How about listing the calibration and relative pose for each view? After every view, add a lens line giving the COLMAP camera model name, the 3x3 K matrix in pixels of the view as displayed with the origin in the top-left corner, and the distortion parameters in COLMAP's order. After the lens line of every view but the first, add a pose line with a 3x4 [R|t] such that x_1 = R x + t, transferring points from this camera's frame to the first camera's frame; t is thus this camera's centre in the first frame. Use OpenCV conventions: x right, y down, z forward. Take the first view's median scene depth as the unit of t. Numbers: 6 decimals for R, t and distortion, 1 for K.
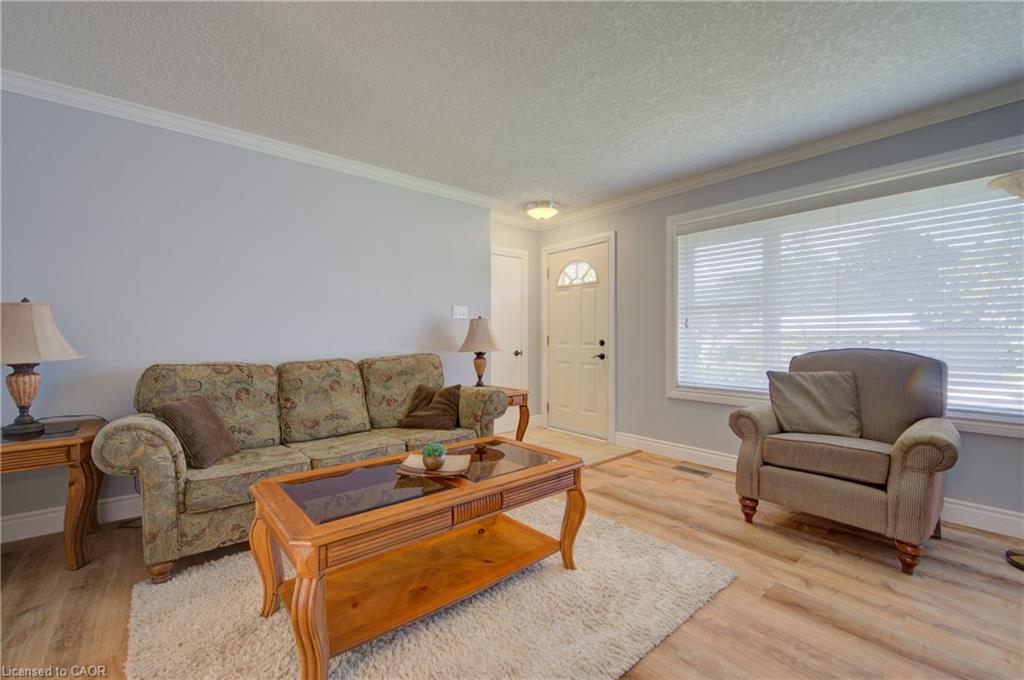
lens RADIAL K [[416.8, 0, 480.3], [0, 416.8, 340.9], [0, 0, 1]] dist [-0.001531, -0.000151]
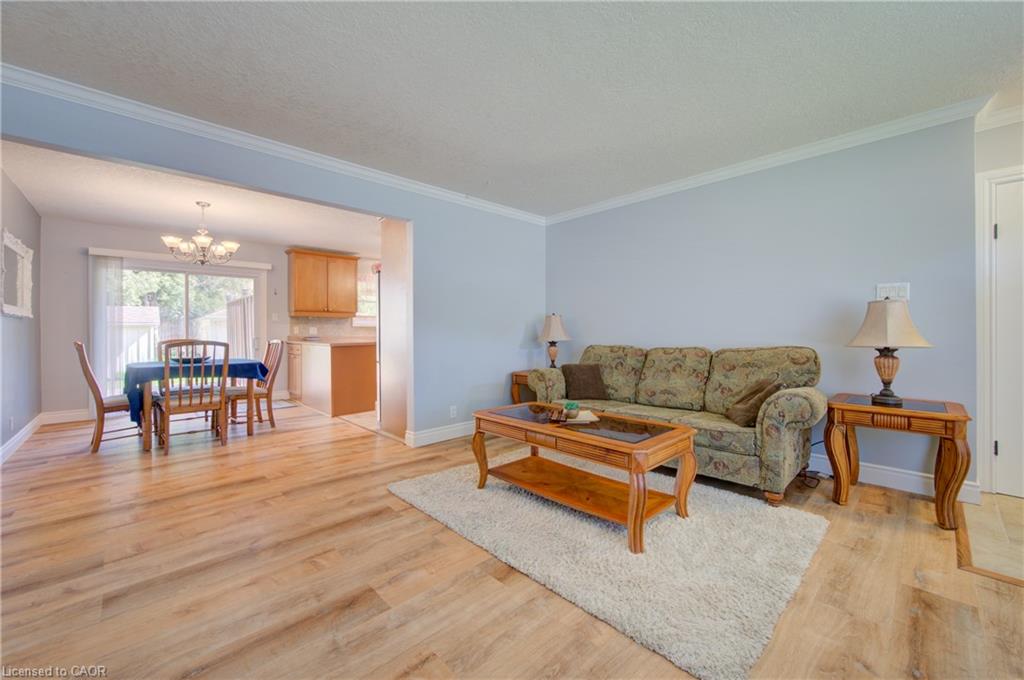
lens RADIAL K [[405.3, 0, 510.8], [0, 405.3, 333.5], [0, 0, 1]] dist [0.001997, 0.000273]
pose [[0.098828, 0.001310, -0.995104, 0.766706], [-0.003302, 0.999994, 0.000989, 0.005906], [0.995099, 0.003188, 0.098831, 0.384839]]
